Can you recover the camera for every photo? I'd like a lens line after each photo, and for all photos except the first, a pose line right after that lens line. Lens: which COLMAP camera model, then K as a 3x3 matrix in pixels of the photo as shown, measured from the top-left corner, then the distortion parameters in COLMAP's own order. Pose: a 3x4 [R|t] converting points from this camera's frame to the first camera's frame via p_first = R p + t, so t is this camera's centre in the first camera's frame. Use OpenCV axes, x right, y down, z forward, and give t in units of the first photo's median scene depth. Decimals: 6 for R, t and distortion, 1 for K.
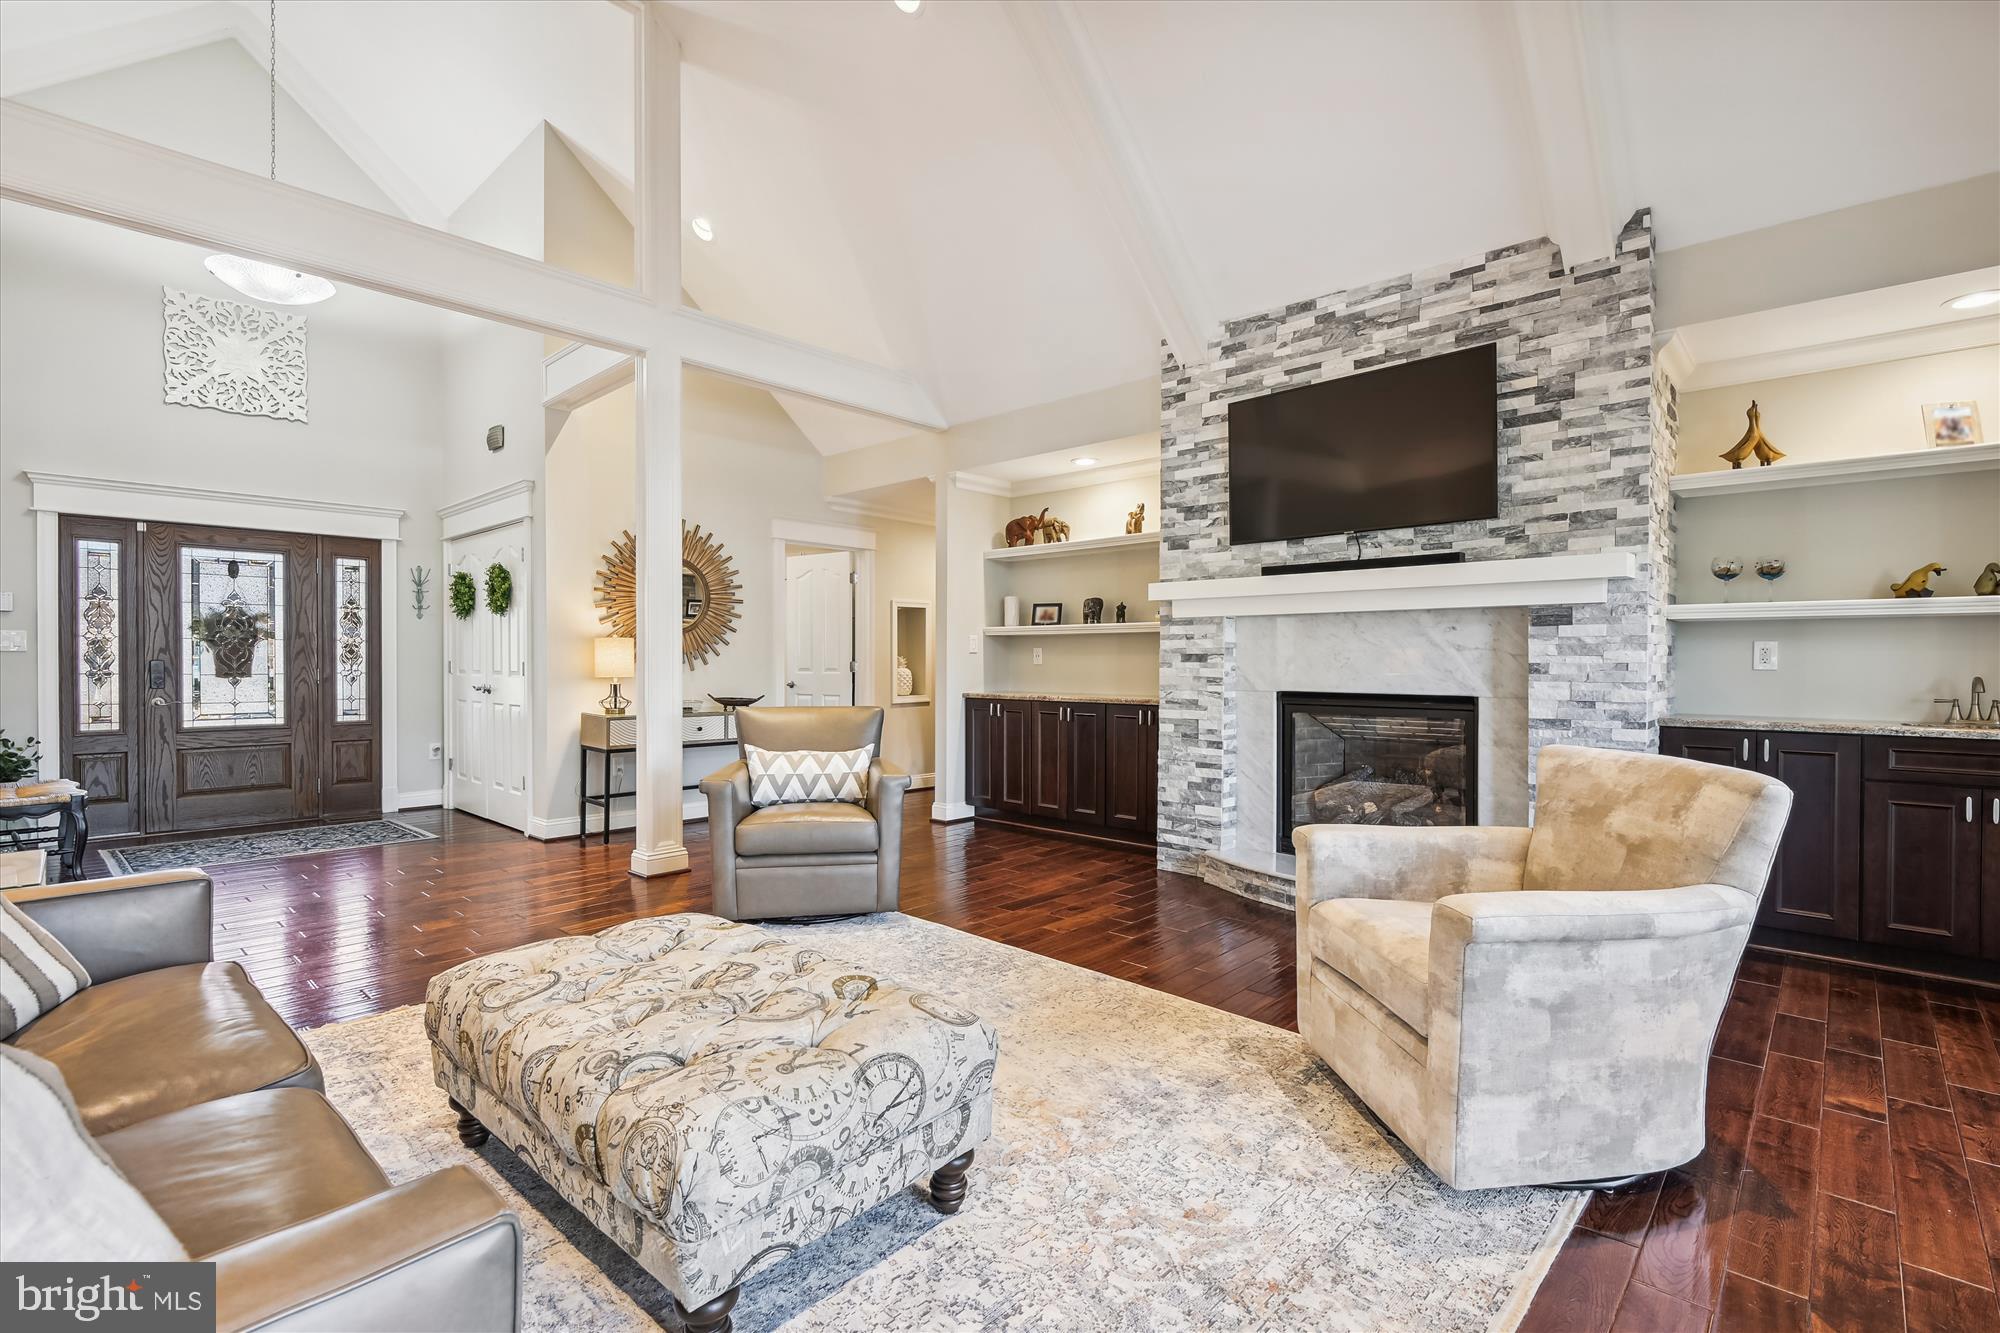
lens RADIAL K [[920.8, 0, 1011.7], [0, 920.8, 671.1], [0, 0, 1]] dist [-0.001026, -0.001393]
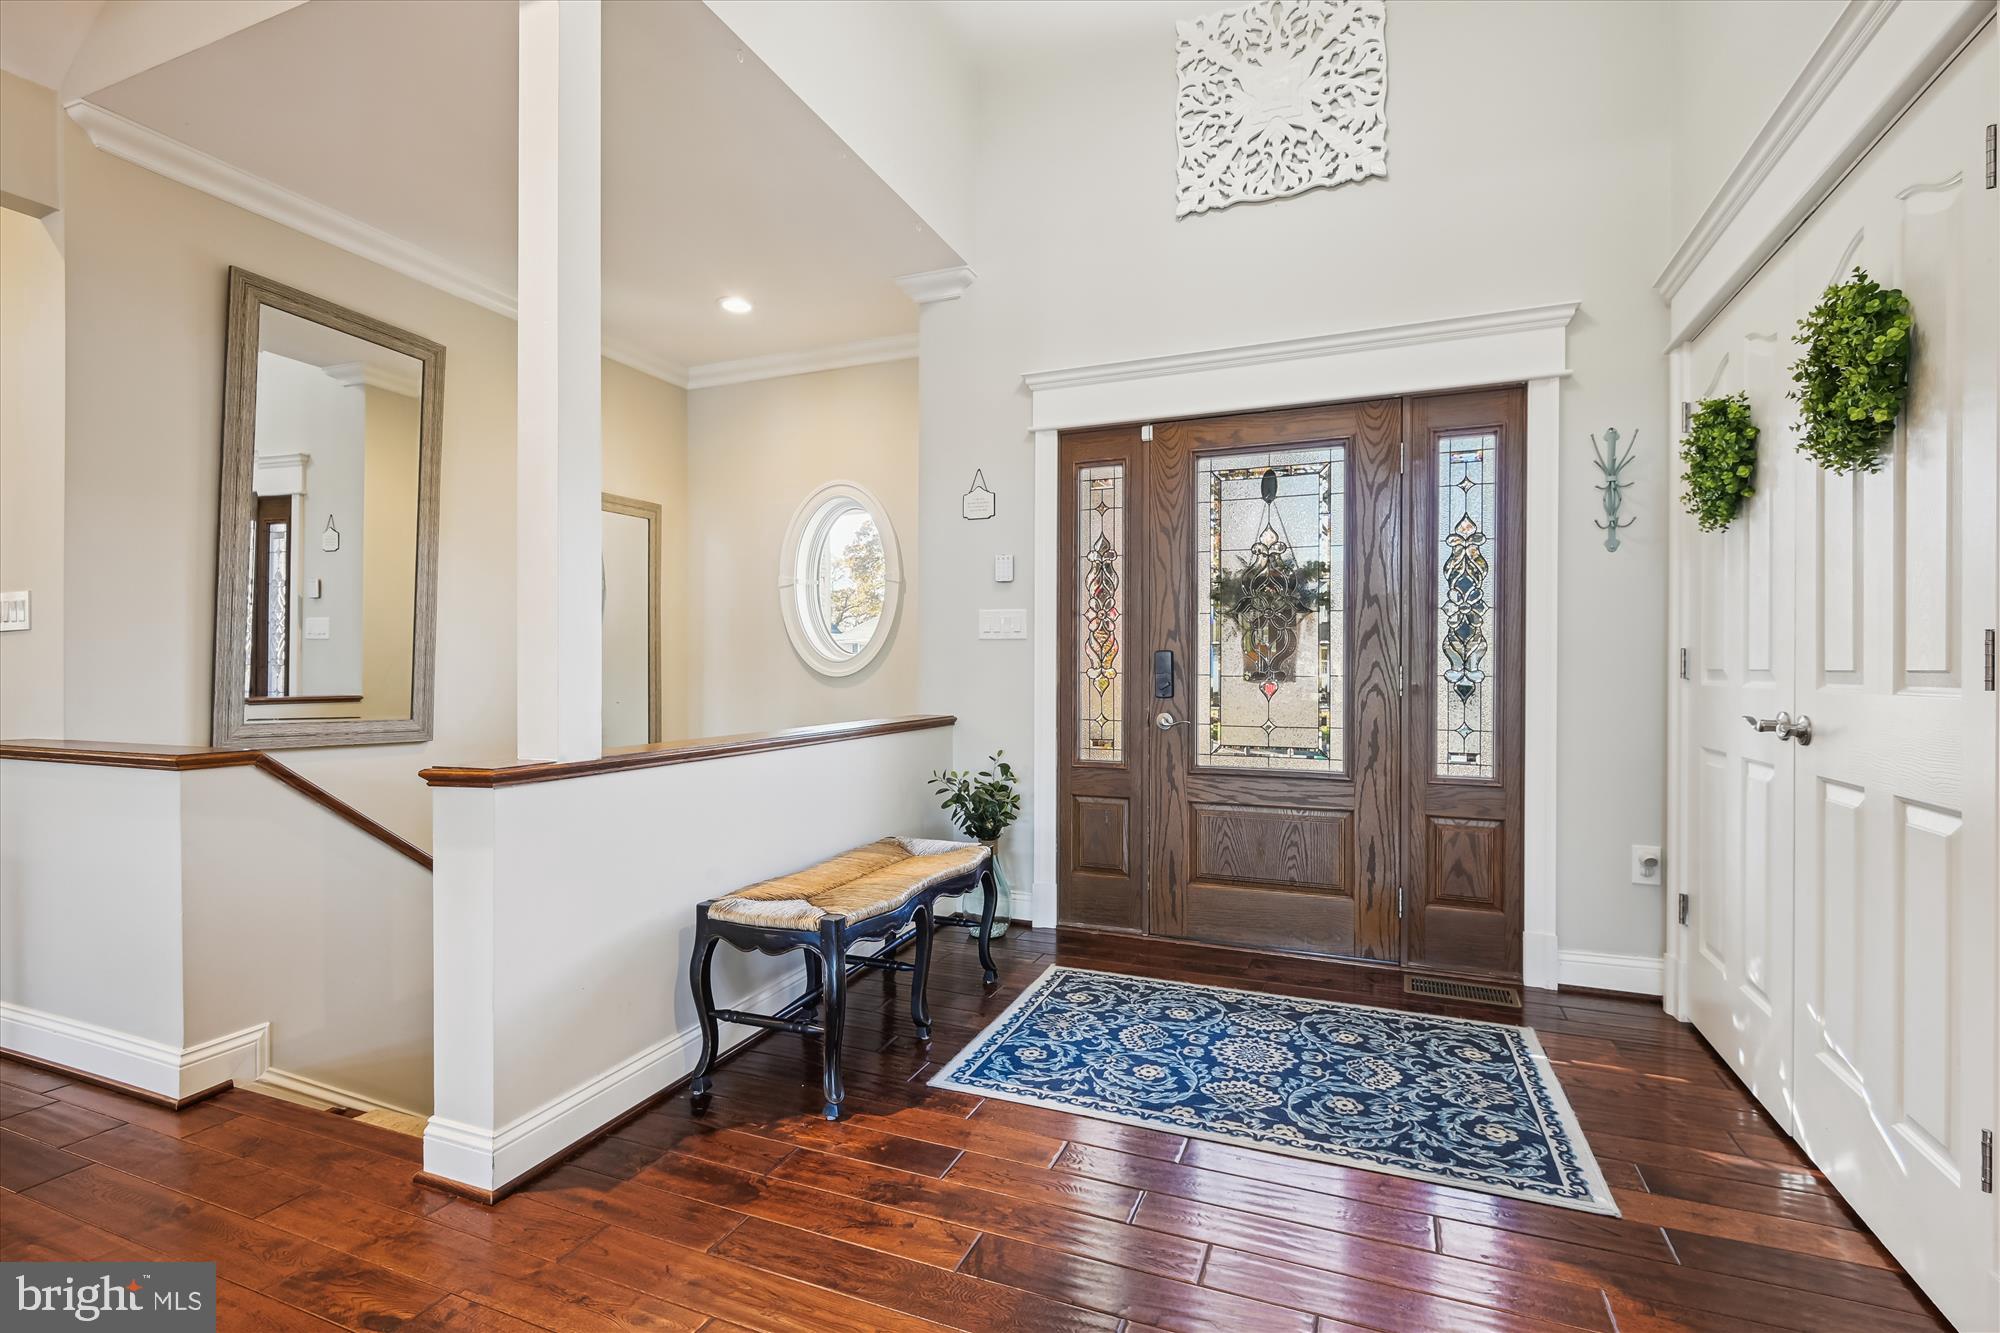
lens RADIAL K [[920.8, 0, 997.2], [0, 920.8, 671.6], [0, 0, 1]] dist [-0.001026, -0.001393]
pose [[0.344564, 0.001699, -0.938761, -0.525167], [-0.013702, 0.999901, -0.003220, 0.006915], [0.938663, 0.013972, 0.344553, 0.902263]]
